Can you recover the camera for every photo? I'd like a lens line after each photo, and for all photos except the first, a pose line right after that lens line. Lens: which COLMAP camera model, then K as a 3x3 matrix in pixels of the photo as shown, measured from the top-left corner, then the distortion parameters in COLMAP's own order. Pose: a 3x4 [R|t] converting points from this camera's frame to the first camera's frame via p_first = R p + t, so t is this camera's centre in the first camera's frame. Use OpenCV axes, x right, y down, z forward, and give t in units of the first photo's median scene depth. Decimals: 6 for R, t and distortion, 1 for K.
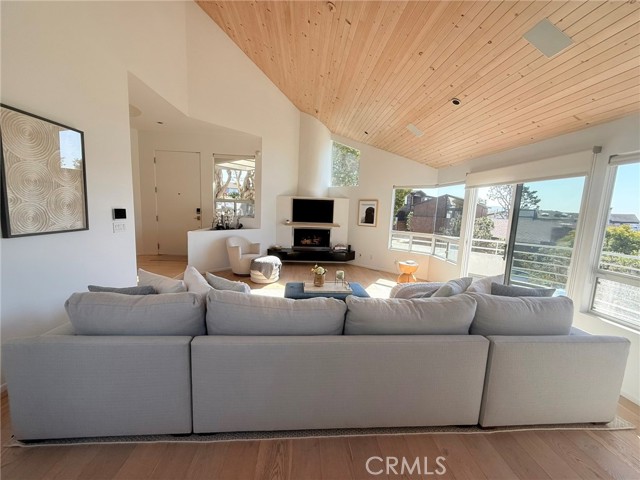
lens RADIAL K [[256.3, 0, 322.2], [0, 256.3, 240.6], [0, 0, 1]] dist [0.004051, 0.000049]
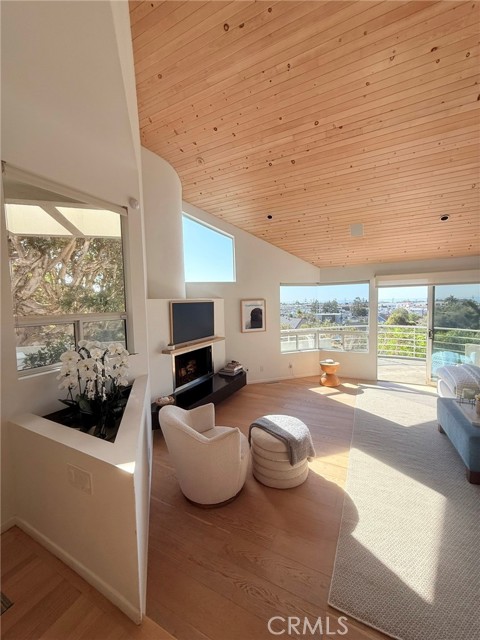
lens RADIAL K [[256.3, 0, 241.1], [0, 256.3, 317.1], [0, 0, 1]] dist [0.004051, 0.000049]
pose [[0.497712, -0.109199, 0.860441, -0.528896], [0.149801, 0.987957, 0.038732, -0.139927], [-0.854308, 0.109618, 0.508077, 0.628985]]
